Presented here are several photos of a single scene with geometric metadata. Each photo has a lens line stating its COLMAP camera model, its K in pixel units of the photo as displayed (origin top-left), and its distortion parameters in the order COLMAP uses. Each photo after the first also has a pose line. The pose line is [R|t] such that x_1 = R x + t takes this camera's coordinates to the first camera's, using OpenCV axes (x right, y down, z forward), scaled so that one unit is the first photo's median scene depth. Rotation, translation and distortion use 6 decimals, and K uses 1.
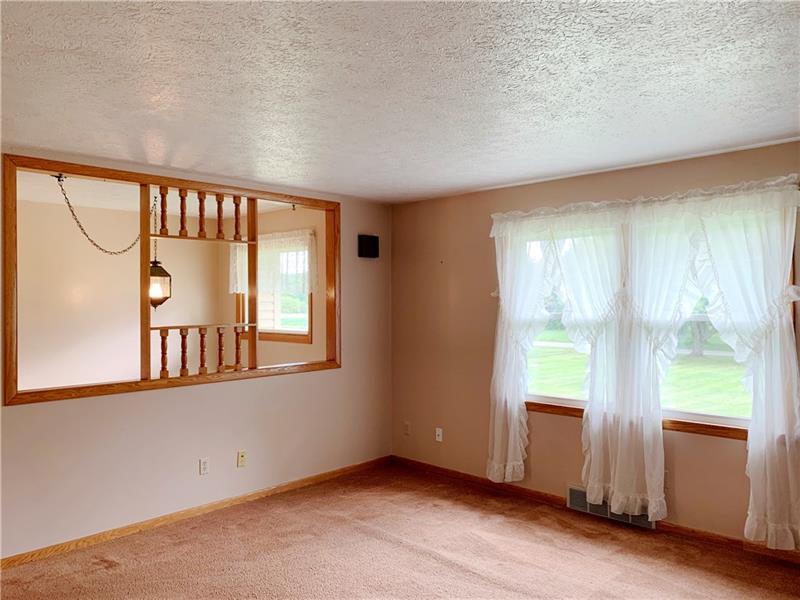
lens RADIAL K [[610.7, 0, 405.6], [0, 610.7, 293.6], [0, 0, 1]] dist [0.047796, -0.055814]
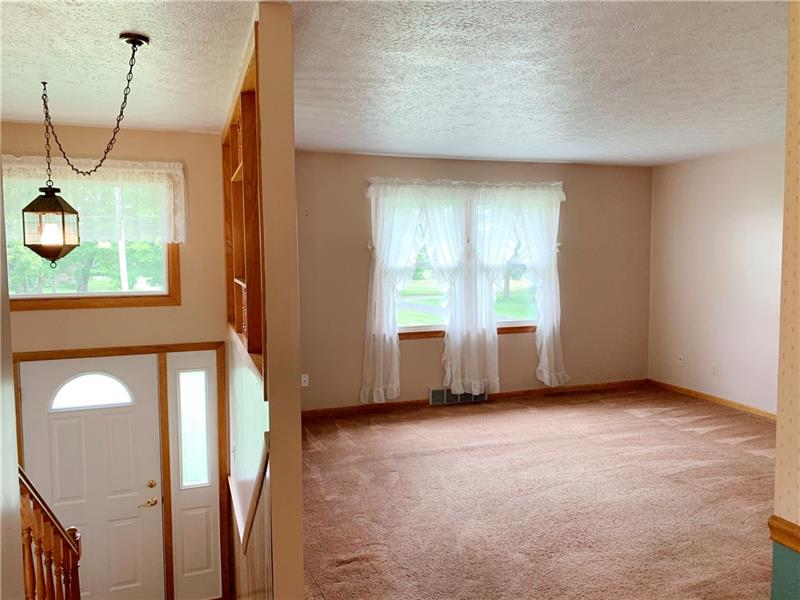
lens RADIAL K [[610.7, 0, 399.4], [0, 610.7, 293.4], [0, 0, 1]] dist [0.047796, -0.055814]
pose [[0.447623, -0.056673, 0.892425, -0.948978], [-0.006403, 0.997761, 0.066574, 0.013013], [-0.894199, -0.035515, 0.446258, 0.467044]]
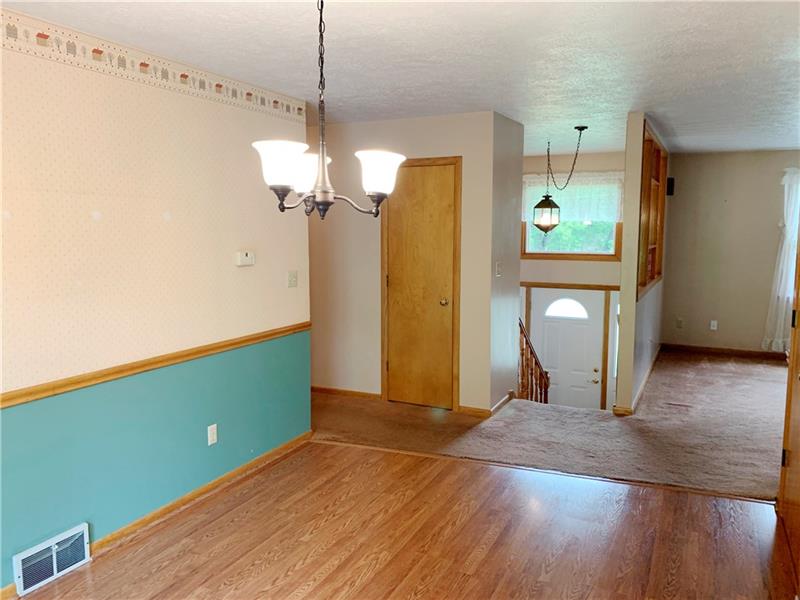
lens RADIAL K [[610.7, 0, 414.1], [0, 610.7, 295.6], [0, 0, 1]] dist [0.047796, -0.055814]
pose [[0.948019, -0.024744, 0.317250, -1.235762], [-0.015096, 0.992352, 0.122510, 0.001569], [-0.317855, -0.120931, 0.940396, -0.116538]]
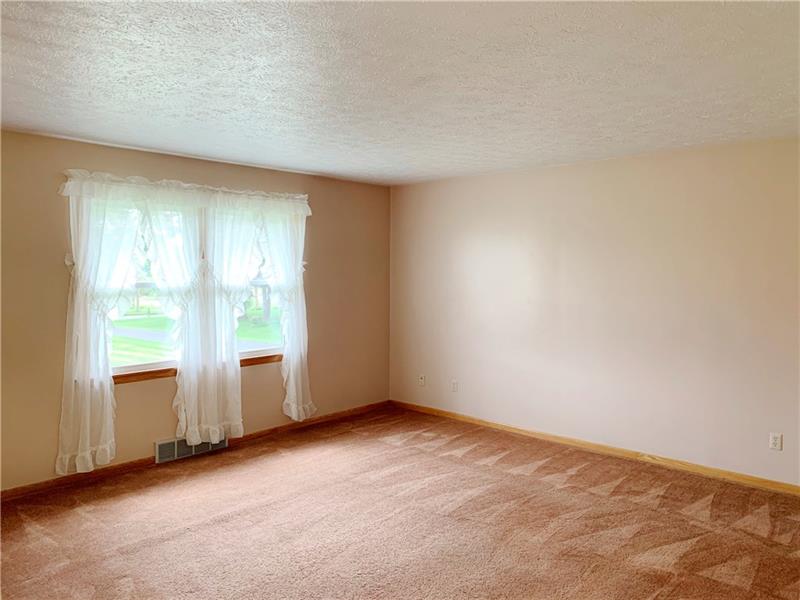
lens RADIAL K [[610.7, 0, 404.3], [0, 610.7, 293.5], [0, 0, 1]] dist [0.047796, -0.055814]
pose [[-0.027552, -0.035483, 0.998990, -0.803983], [-0.014864, 0.999274, 0.035083, 0.008224], [-0.999510, -0.013883, -0.028059, 0.600425]]
